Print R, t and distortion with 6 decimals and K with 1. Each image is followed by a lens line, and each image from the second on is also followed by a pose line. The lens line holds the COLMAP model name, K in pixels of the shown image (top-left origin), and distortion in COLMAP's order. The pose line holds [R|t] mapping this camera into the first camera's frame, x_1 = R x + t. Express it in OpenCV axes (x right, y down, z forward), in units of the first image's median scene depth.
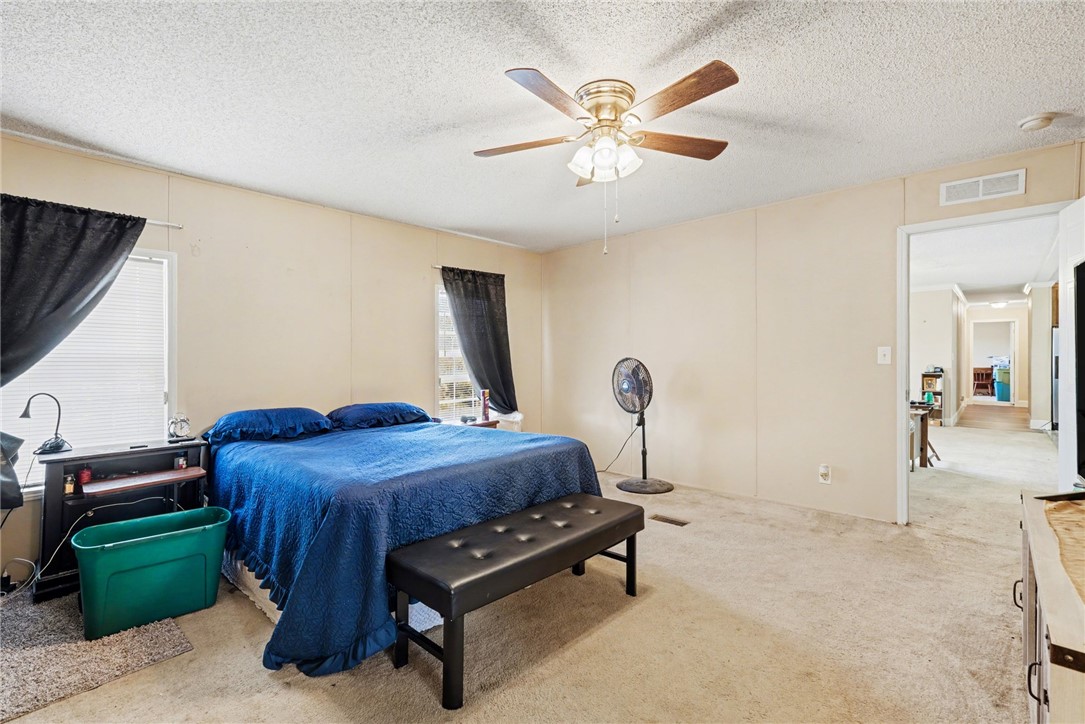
lens RADIAL K [[492.7, 0, 537.8], [0, 492.7, 359.2], [0, 0, 1]] dist [-0.011914, -0.000540]
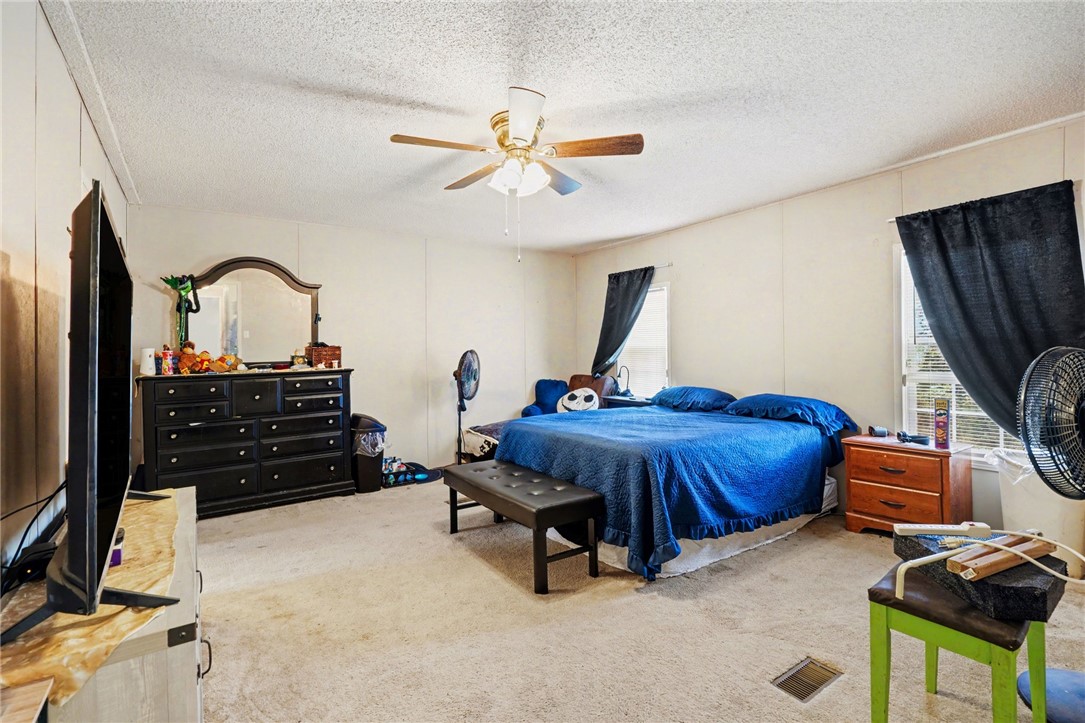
lens RADIAL K [[492.7, 0, 537.8], [0, 492.7, 358.7], [0, 0, 1]] dist [-0.011914, -0.000540]
pose [[-0.197620, 0.014842, -0.980166, 0.725572], [0.014315, 0.999822, 0.012253, -0.000905], [0.980174, -0.011609, -0.197798, 0.752275]]
